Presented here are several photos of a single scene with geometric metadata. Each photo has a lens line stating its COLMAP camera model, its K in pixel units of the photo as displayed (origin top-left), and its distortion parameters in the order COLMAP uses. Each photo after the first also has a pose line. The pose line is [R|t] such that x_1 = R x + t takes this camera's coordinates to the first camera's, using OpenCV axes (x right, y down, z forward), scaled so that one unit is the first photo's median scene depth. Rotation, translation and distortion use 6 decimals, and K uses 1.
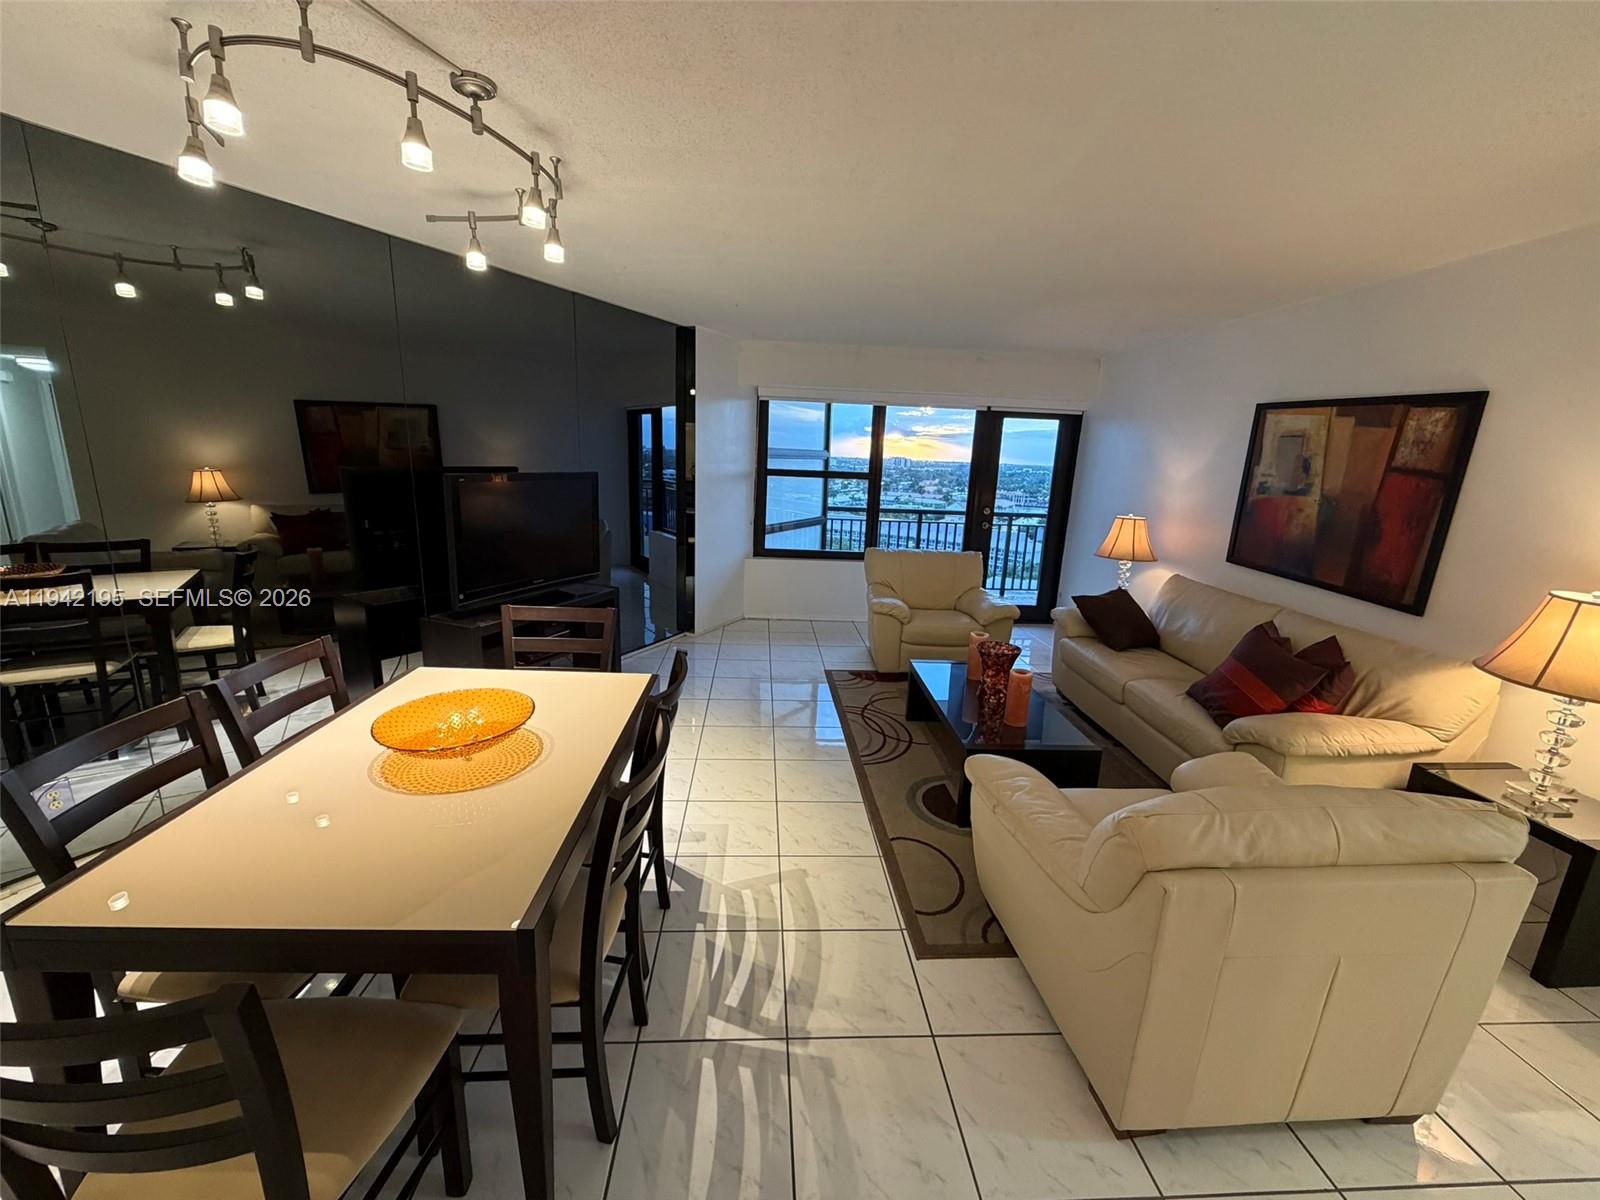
lens RADIAL K [[642.3, 0, 812.0], [0, 642.3, 603.2], [0, 0, 1]] dist [-0.000562, -0.000212]
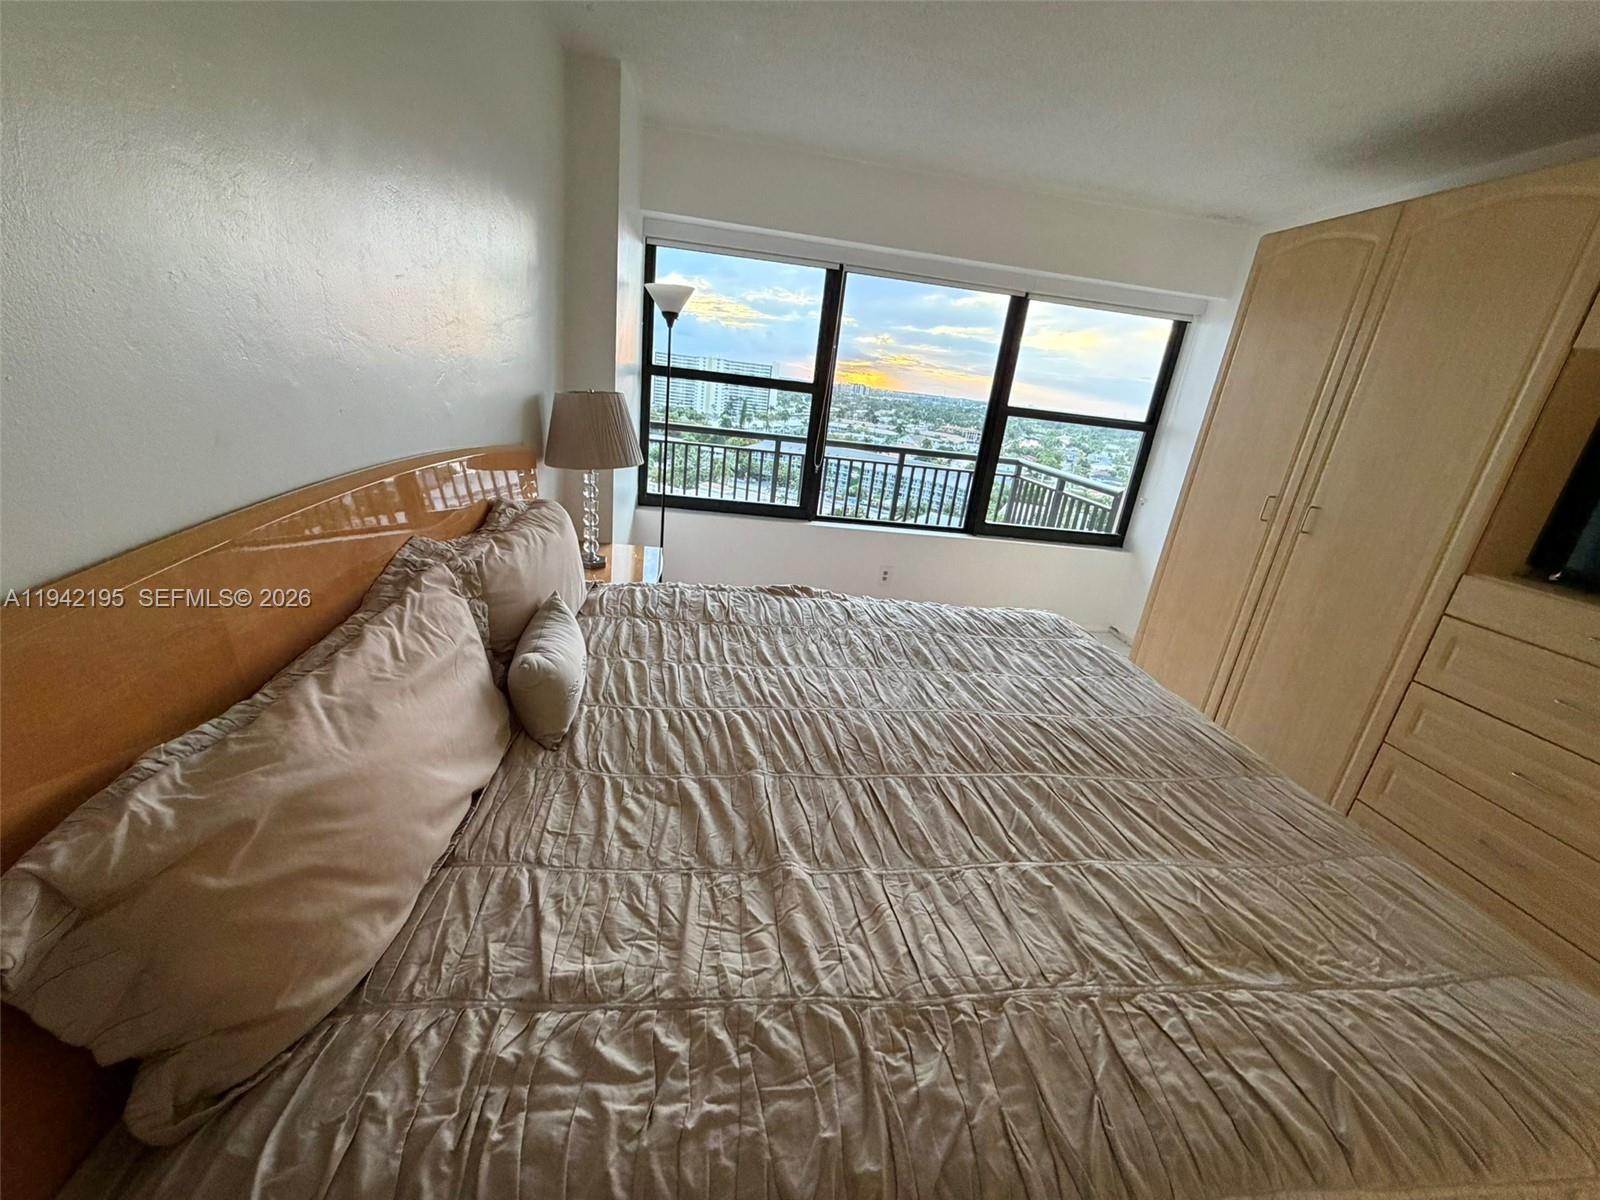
lens RADIAL K [[633.7, 0, 800.0], [0, 633.7, 600.0], [0, 0, 1]] dist [-0.000378, -0.000051]
pose [[0.996393, 0.050954, 0.067862, 0.046866], [-0.058231, 0.992229, 0.109962, -0.072377], [-0.061732, -0.113517, 0.991616, 0.388344]]
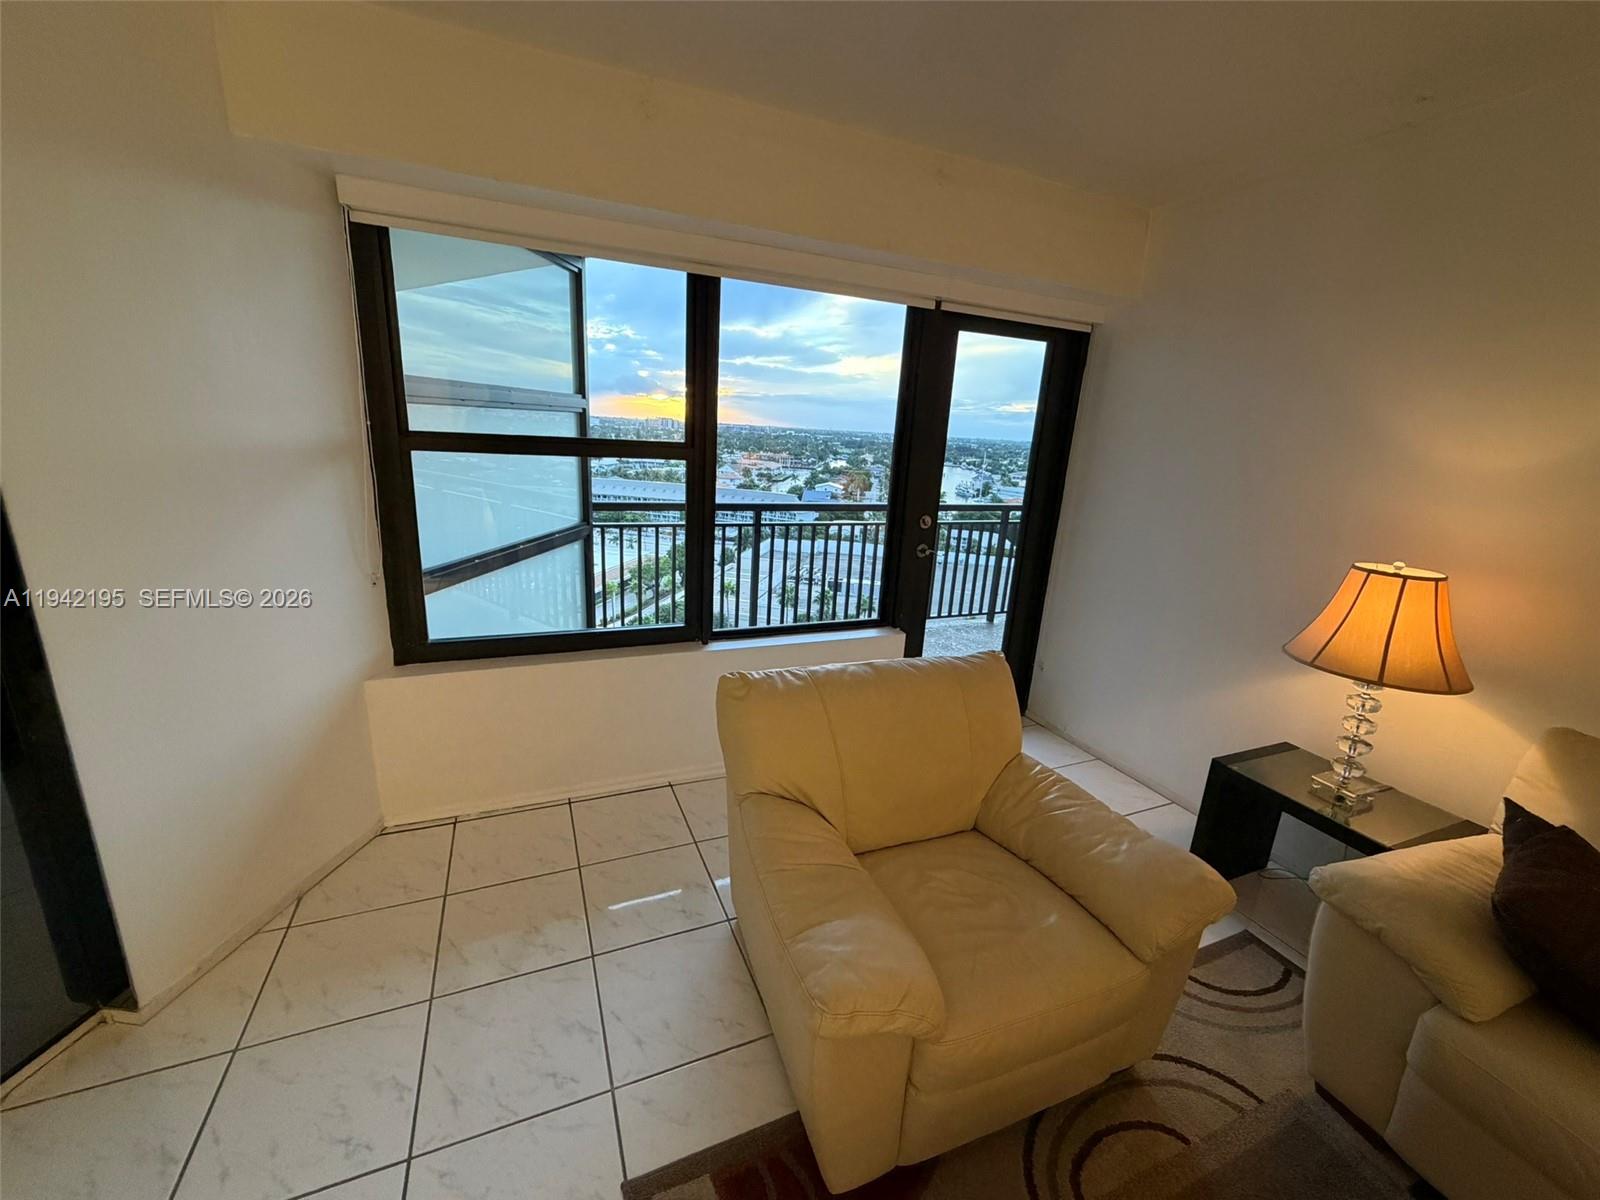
lens RADIAL K [[642.3, 0, 812.0], [0, 642.3, 603.2], [0, 0, 1]] dist [-0.000562, -0.000212]
pose [[0.939460, -0.079232, 0.333372, 0.016006], [0.060229, 0.995935, 0.066974, -0.120059], [-0.337323, -0.042841, 0.940414, 0.563873]]
